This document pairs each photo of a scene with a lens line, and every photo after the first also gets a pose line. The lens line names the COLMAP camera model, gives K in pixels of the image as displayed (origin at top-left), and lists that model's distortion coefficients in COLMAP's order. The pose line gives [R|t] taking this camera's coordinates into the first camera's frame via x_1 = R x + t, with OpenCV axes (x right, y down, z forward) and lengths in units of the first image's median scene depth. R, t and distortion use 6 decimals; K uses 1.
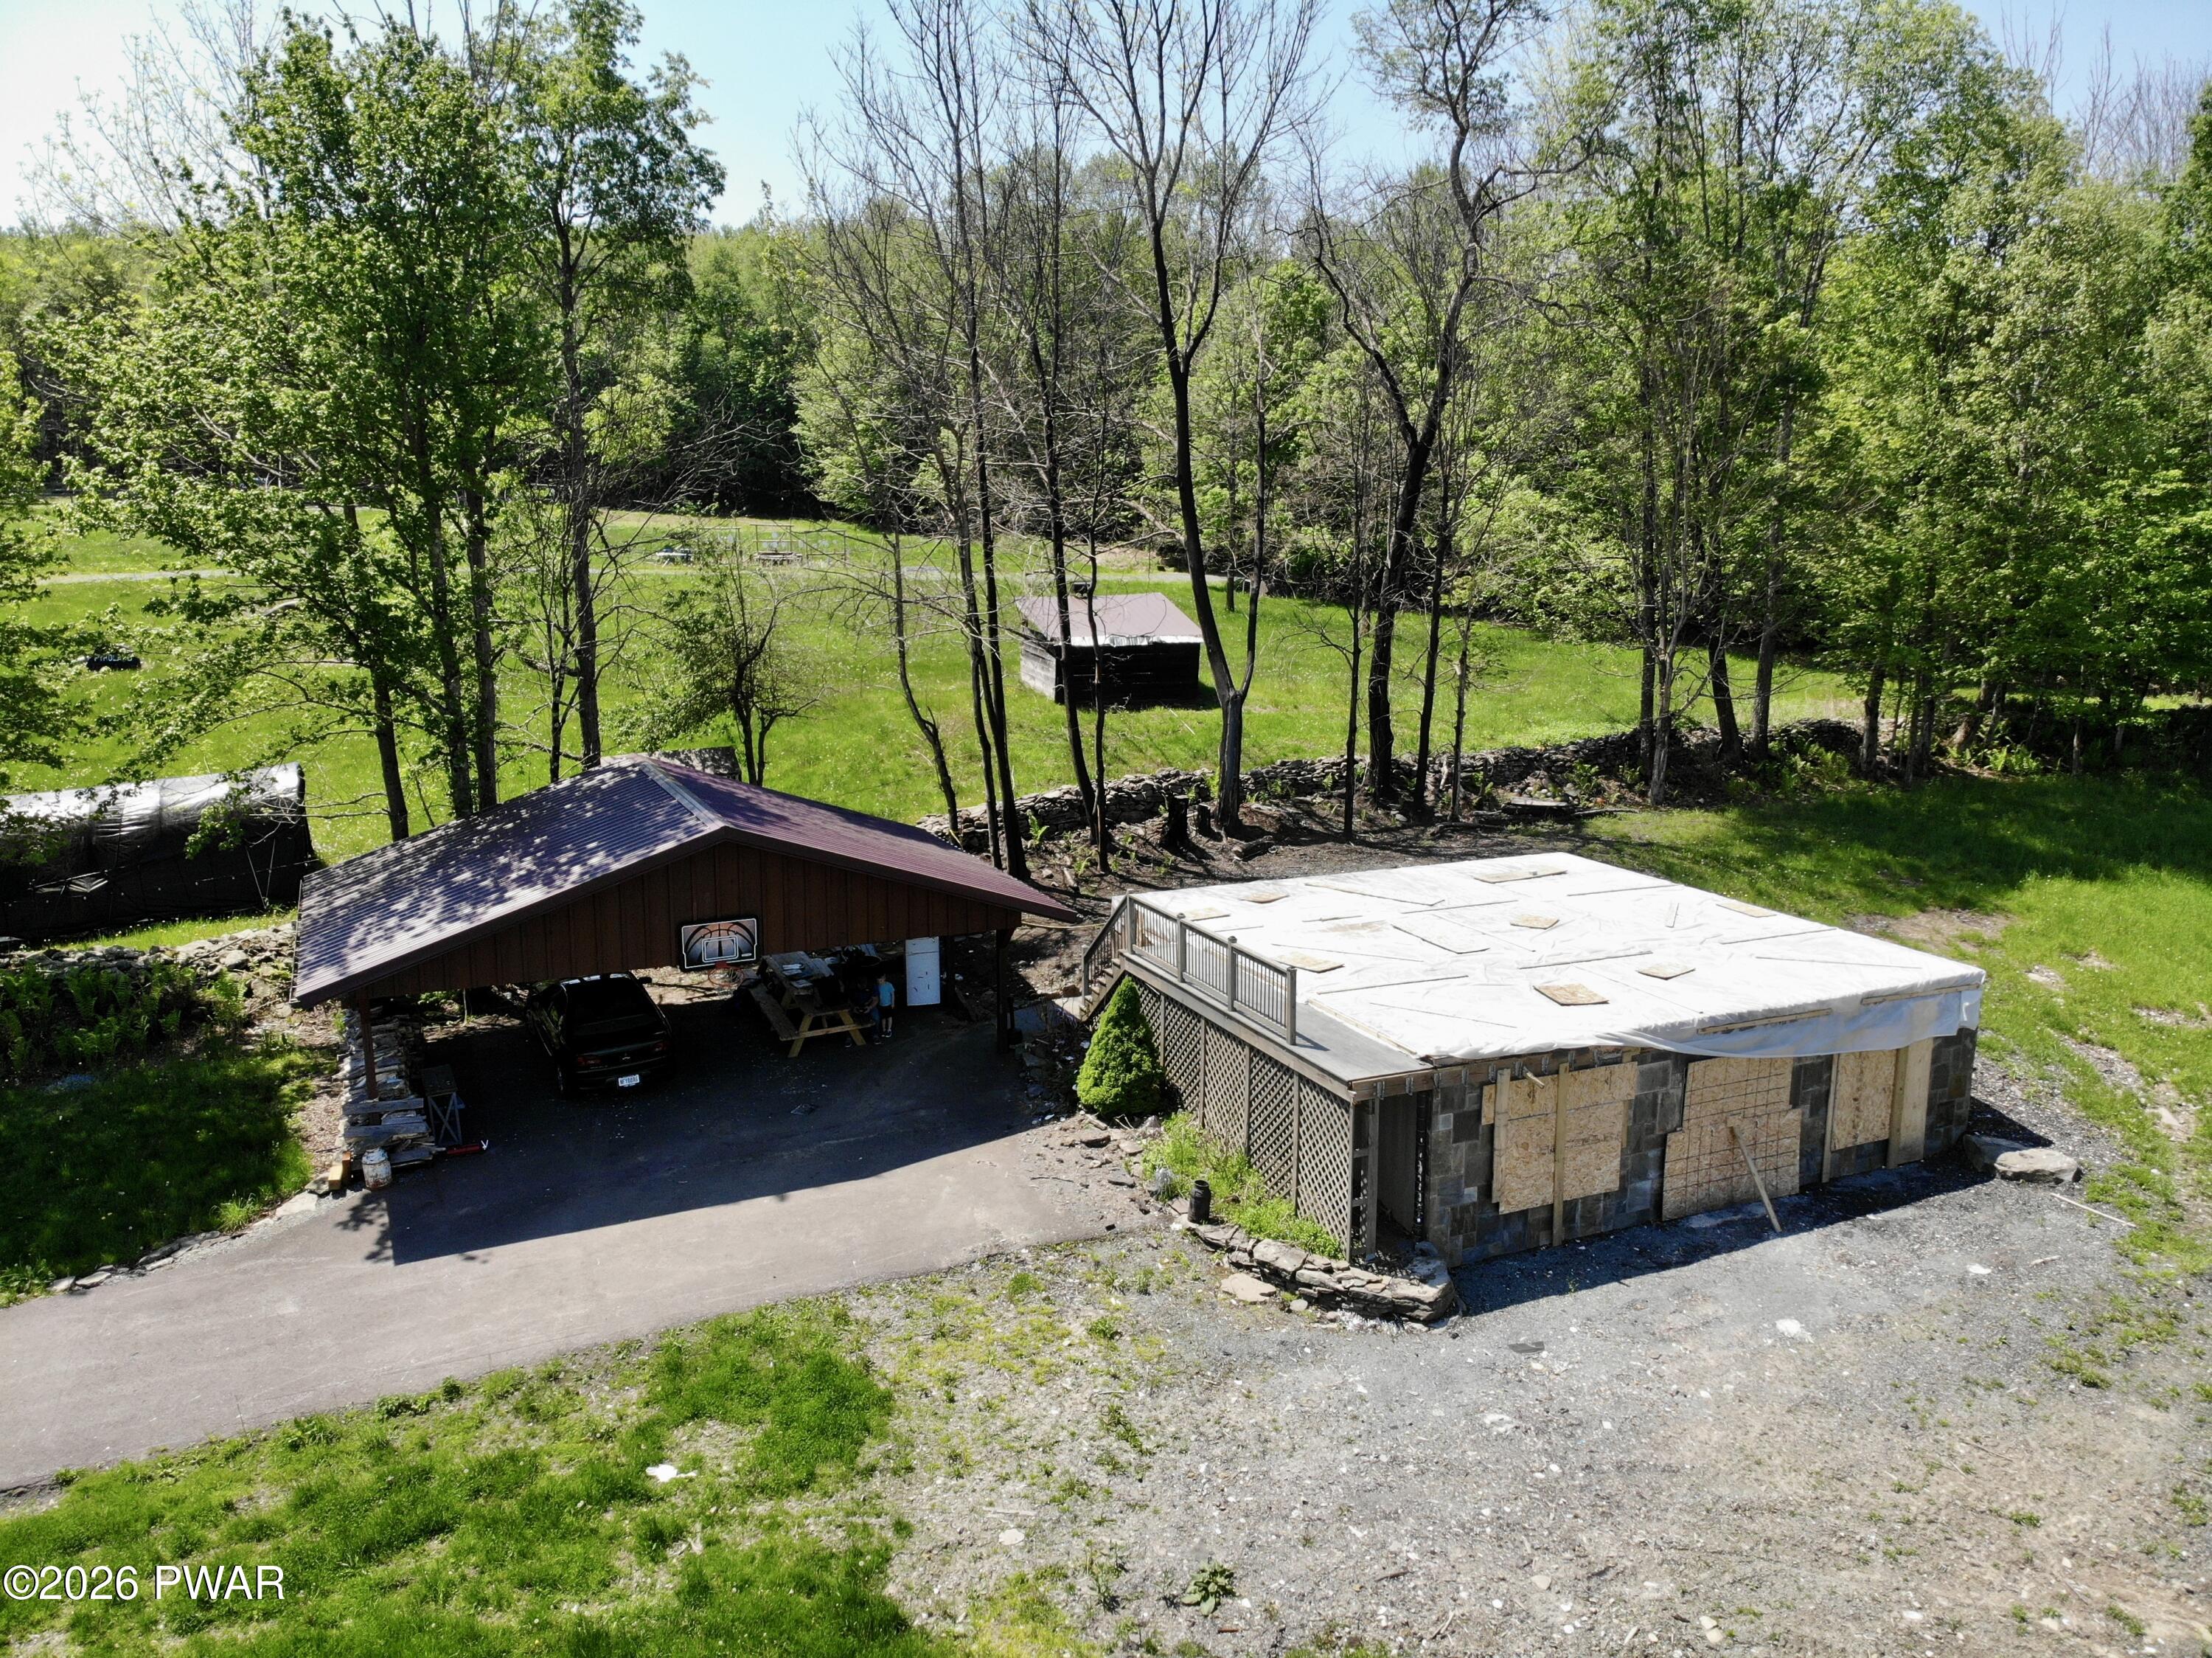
lens RADIAL K [[1674.5, 0, 1104.7], [0, 1674.5, 826.2], [0, 0, 1]] dist [-0.059852, -0.009973]
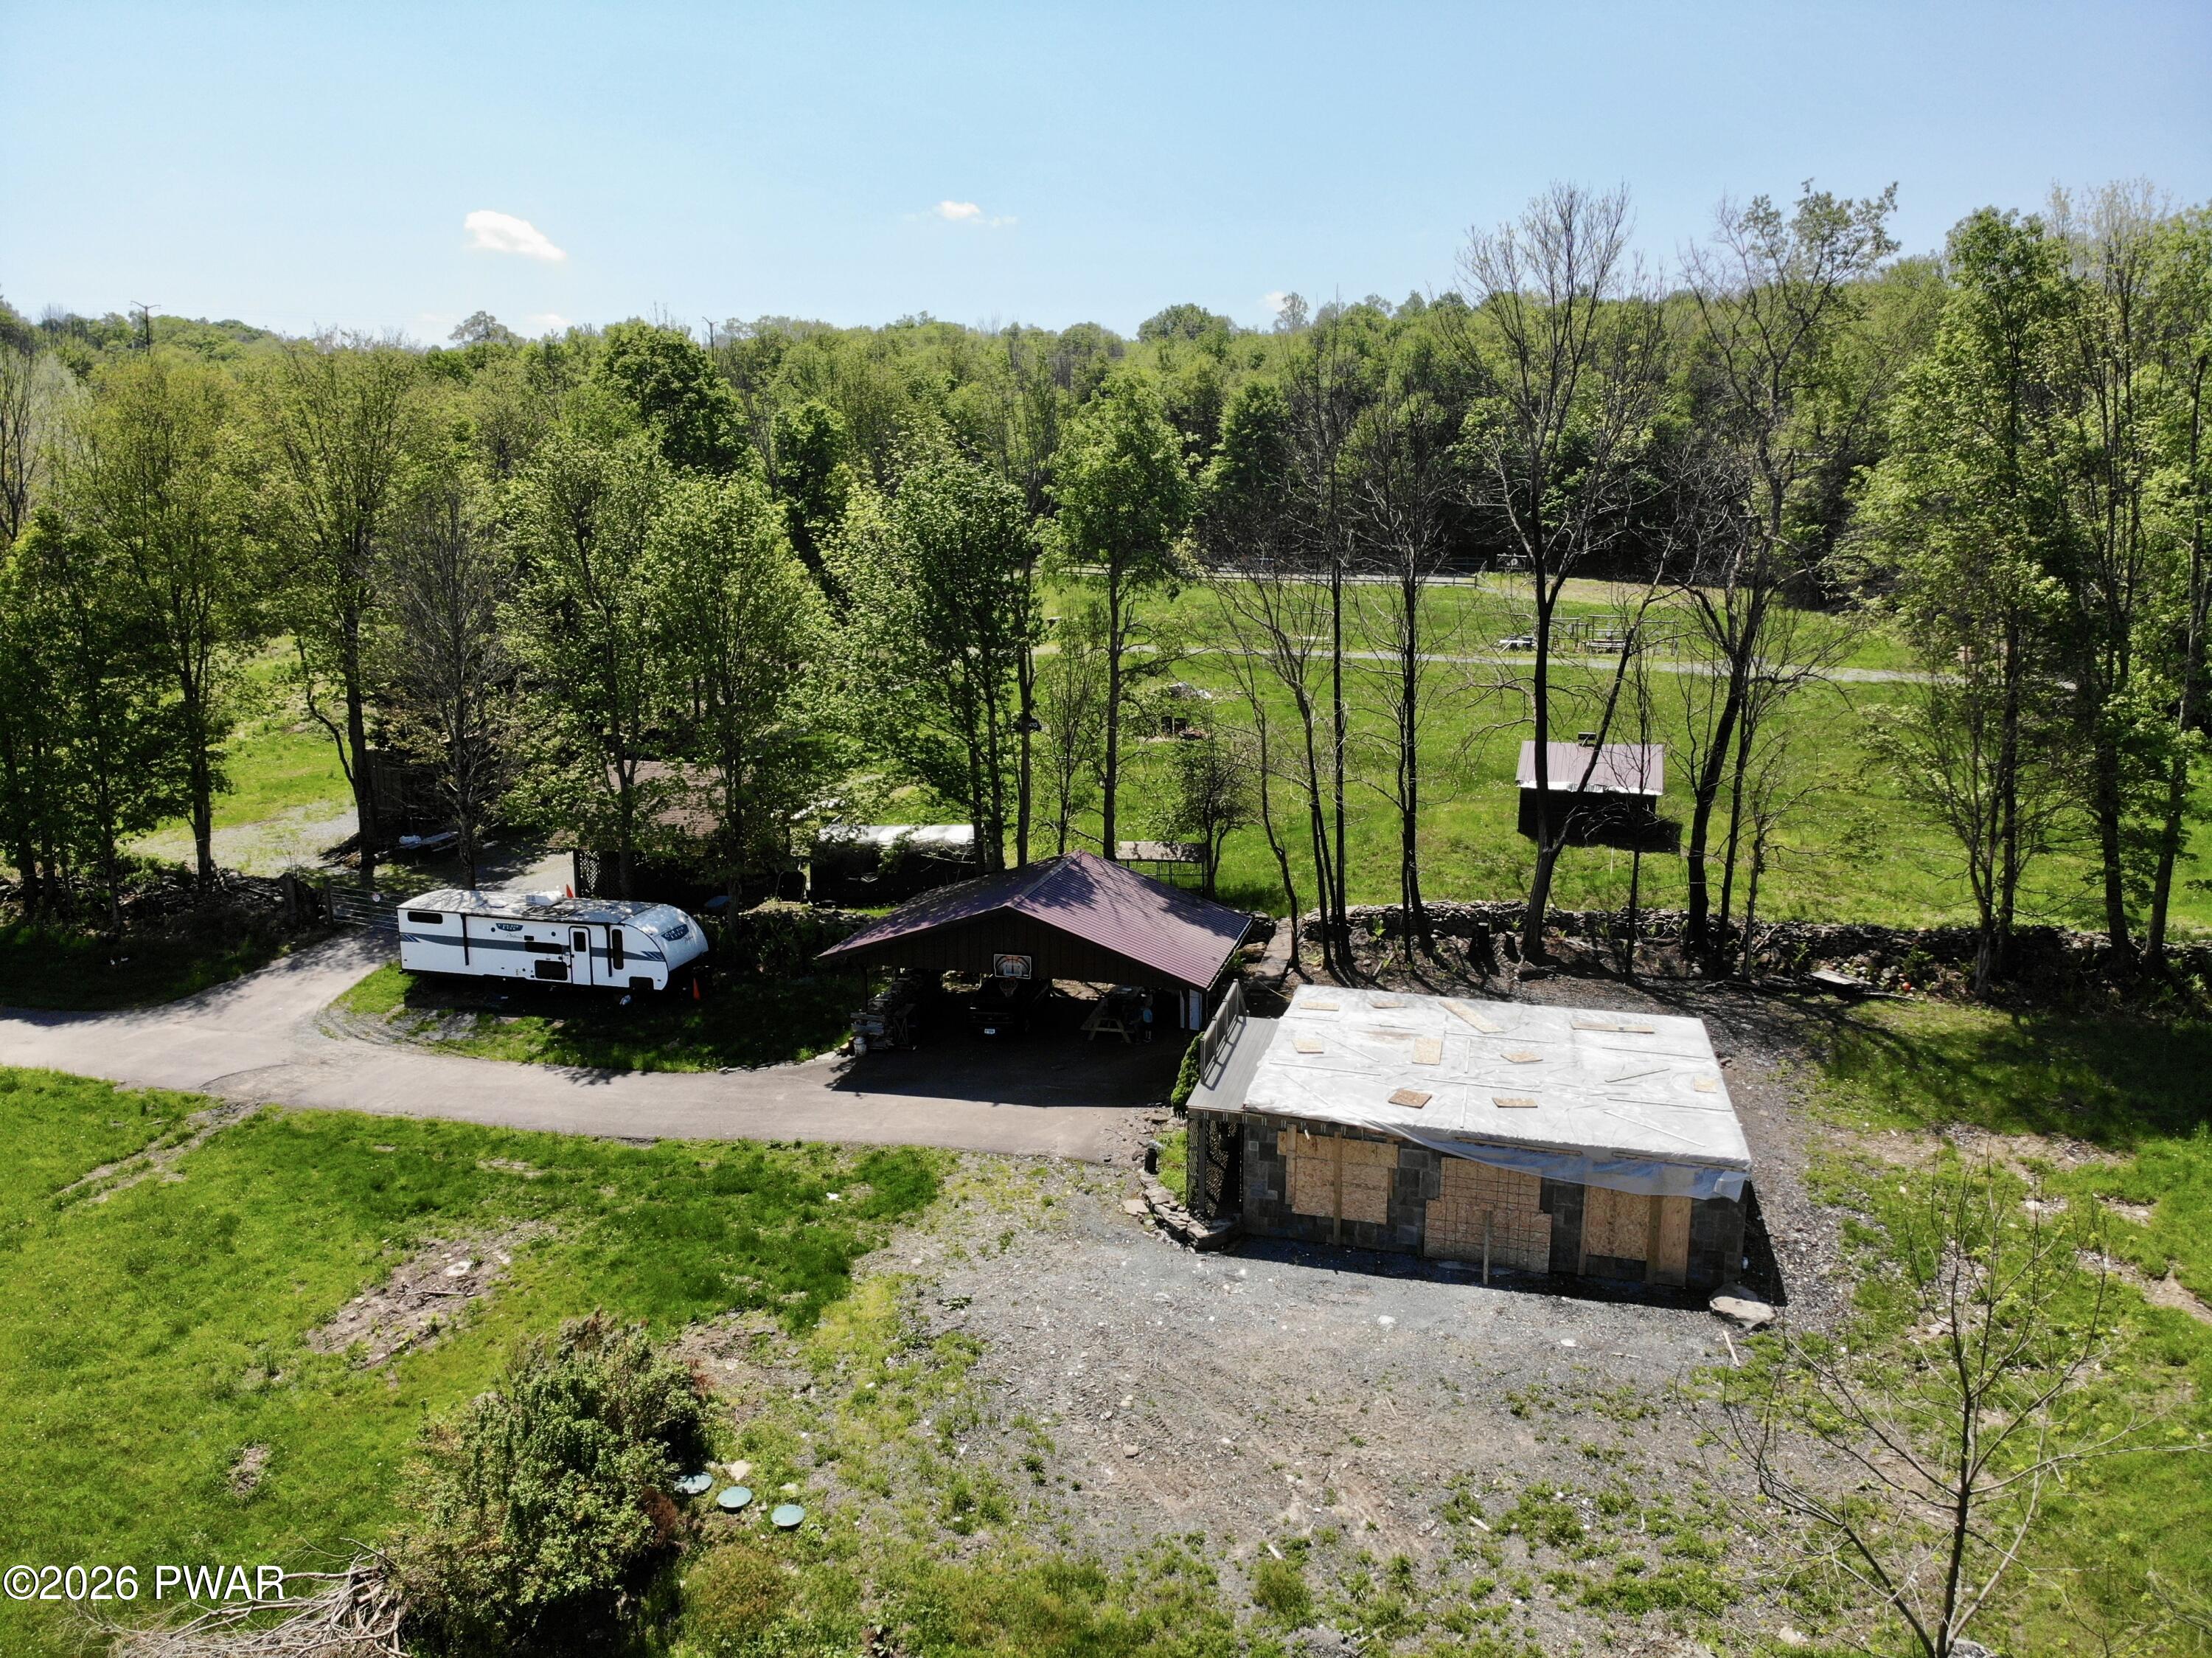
lens RADIAL K [[1695.0, 0, 1106.3], [0, 1695.0, 833.2], [0, 0, 1]] dist [-0.055821, -0.057080]
pose [[0.768463, 0.131530, -0.626230, 1.063505], [-0.130211, 0.990313, 0.048216, -0.190029], [0.626506, 0.044490, 0.778146, -0.422850]]
